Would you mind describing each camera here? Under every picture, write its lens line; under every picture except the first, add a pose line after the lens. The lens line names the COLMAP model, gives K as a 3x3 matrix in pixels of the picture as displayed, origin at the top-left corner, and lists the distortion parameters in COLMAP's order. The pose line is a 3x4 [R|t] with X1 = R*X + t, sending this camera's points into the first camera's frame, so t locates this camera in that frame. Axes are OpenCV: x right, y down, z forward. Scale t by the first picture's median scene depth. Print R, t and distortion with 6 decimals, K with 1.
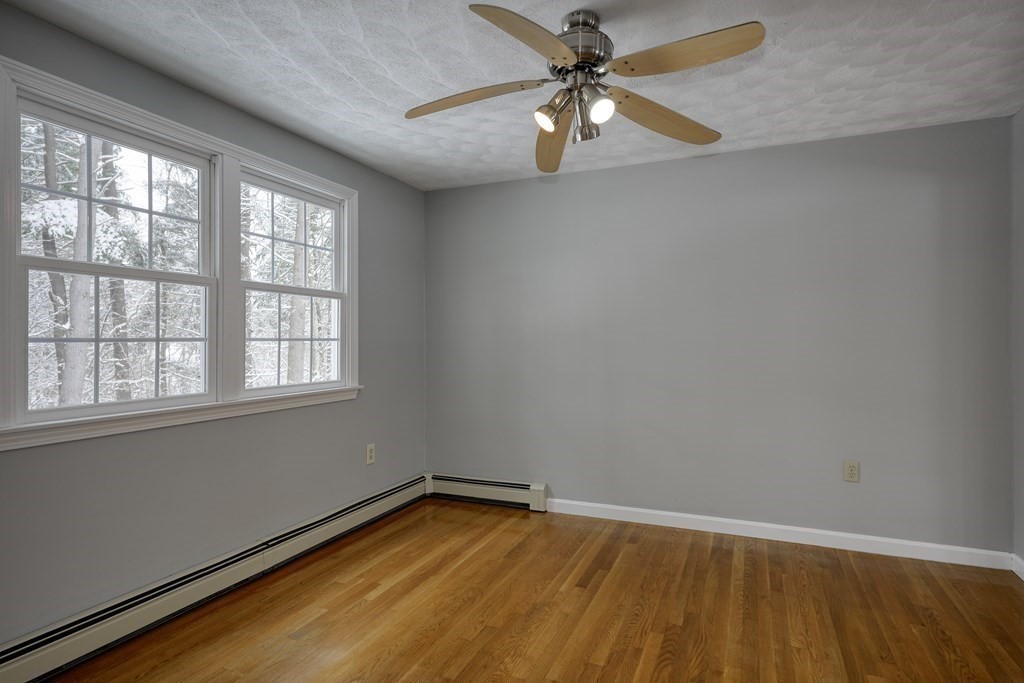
lens RADIAL K [[577.9, 0, 512.0], [0, 577.9, 341.5], [0, 0, 1]] dist [0.037921, -0.000301]
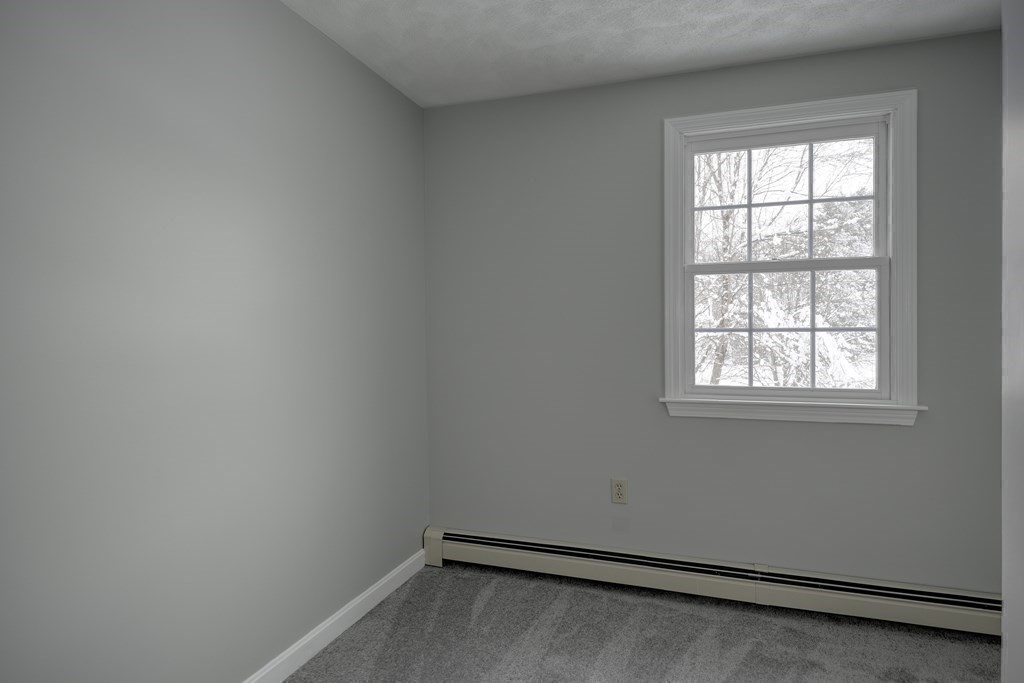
lens RADIAL K [[507.4, 0, 512.0], [0, 507.4, 341.5], [0, 0, 1]] dist [-0.044606, -0.000745]
pose [[0.037148, 0.017652, -0.999154, 0.272881], [0.001783, 0.999841, 0.017731, -0.001764], [0.999308, -0.002440, 0.037111, 0.637057]]
